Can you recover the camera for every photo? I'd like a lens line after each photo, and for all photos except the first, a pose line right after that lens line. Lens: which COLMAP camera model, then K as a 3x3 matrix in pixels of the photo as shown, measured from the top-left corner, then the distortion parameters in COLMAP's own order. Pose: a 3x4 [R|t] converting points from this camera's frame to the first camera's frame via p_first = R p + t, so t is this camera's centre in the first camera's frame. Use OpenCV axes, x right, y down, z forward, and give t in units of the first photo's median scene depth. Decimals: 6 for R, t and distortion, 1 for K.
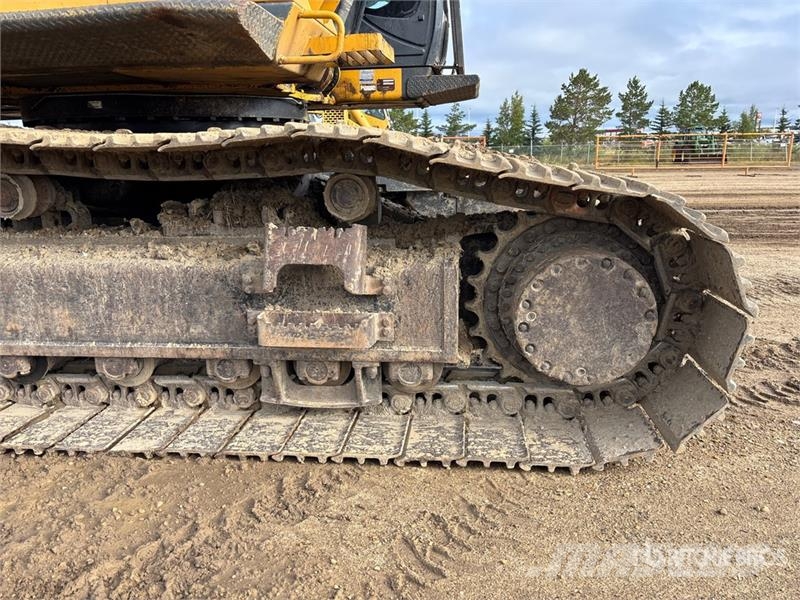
lens RADIAL K [[593.3, 0, 400.0], [0, 593.3, 300.0], [0, 0, 1]] dist [0.057120, -0.051768]
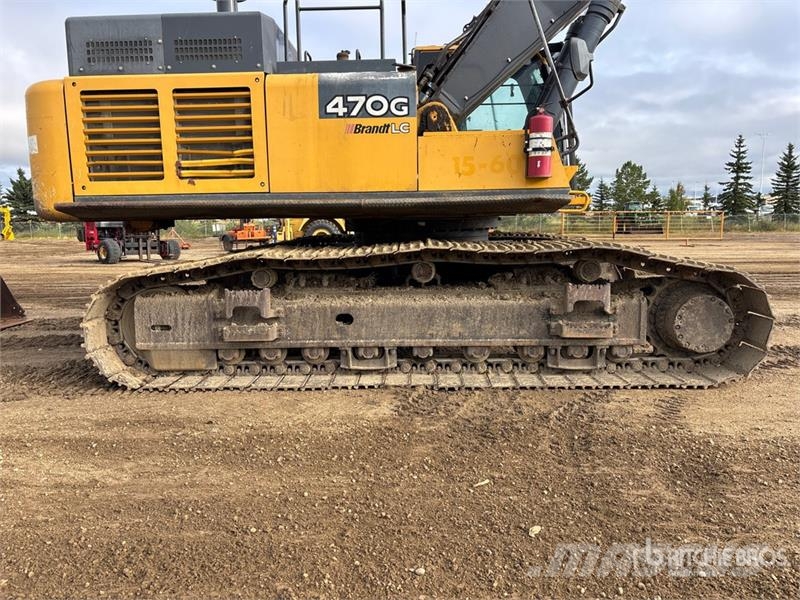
lens RADIAL K [[589.2, 0, 394.7], [0, 589.2, 300.3], [0, 0, 1]] dist [0.048106, -0.056481]
pose [[0.996836, -0.005341, 0.079302, -0.975605], [0.013622, 0.994457, -0.104253, 0.152437], [-0.078306, 0.105004, 0.991384, -1.104392]]
